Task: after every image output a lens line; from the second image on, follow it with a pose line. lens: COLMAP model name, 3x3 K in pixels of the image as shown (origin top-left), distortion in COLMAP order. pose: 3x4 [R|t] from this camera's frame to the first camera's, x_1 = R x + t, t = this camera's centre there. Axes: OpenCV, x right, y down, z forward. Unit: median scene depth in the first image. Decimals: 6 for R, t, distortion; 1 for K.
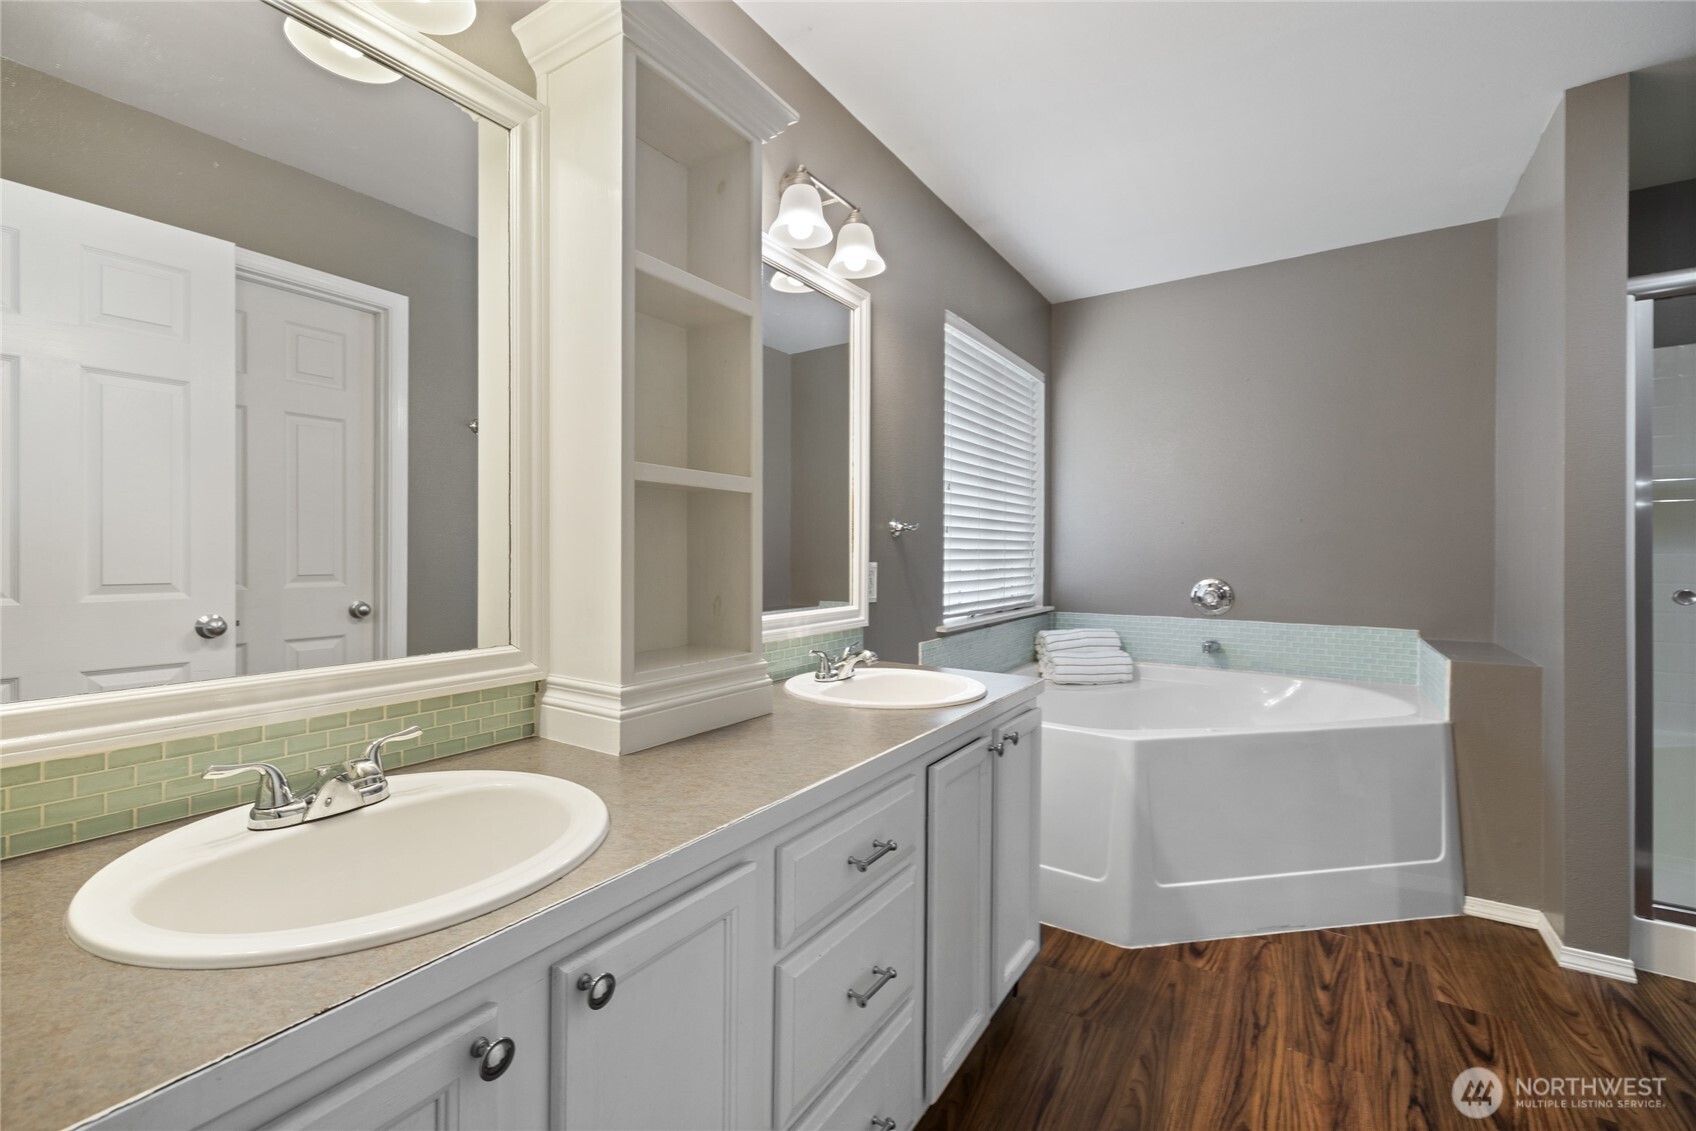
lens RADIAL K [[723.6, 0, 803.1], [0, 723.6, 550.8], [0, 0, 1]] dist [0.002401, 0.001077]
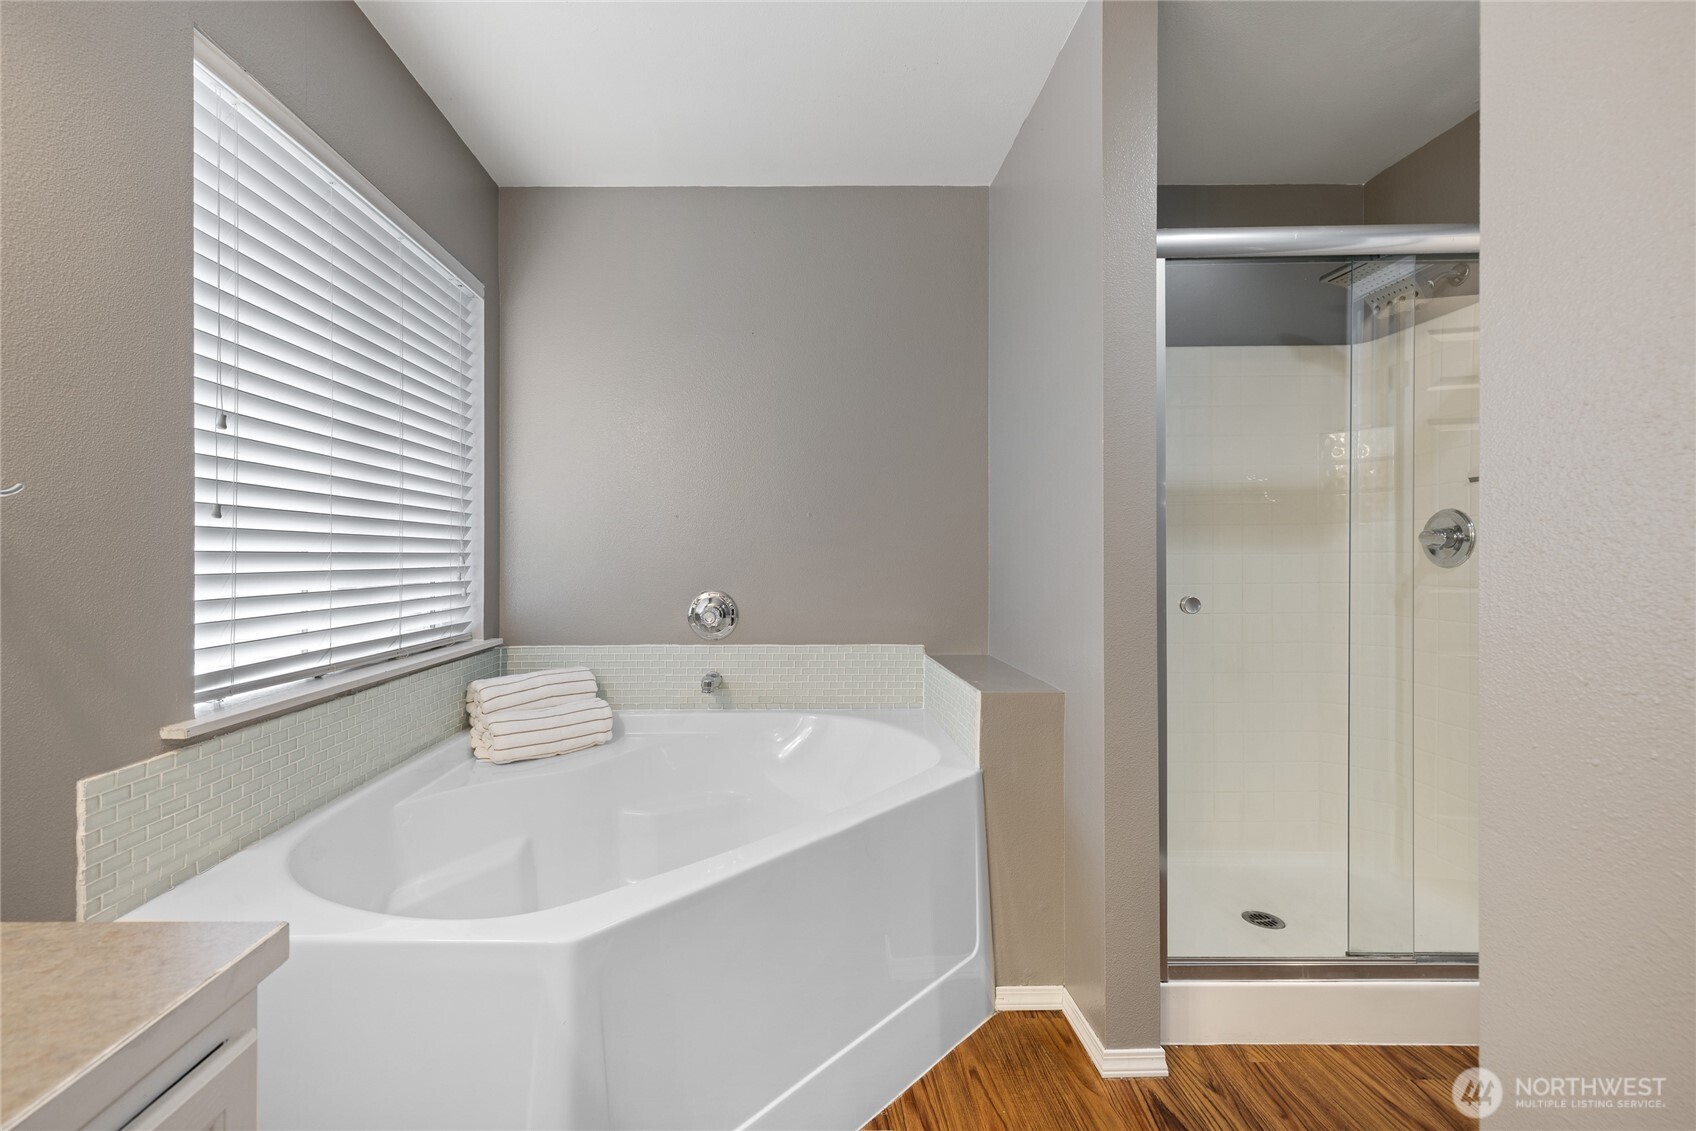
lens RADIAL K [[723.6, 0, 848.2], [0, 723.6, 558.8], [0, 0, 1]] dist [0.002401, 0.001077]
pose [[0.765436, -0.007684, 0.643466, 0.192623], [0.004526, 0.999968, 0.006557, 0.000795], [-0.643496, -0.002106, 0.765446, 0.340015]]
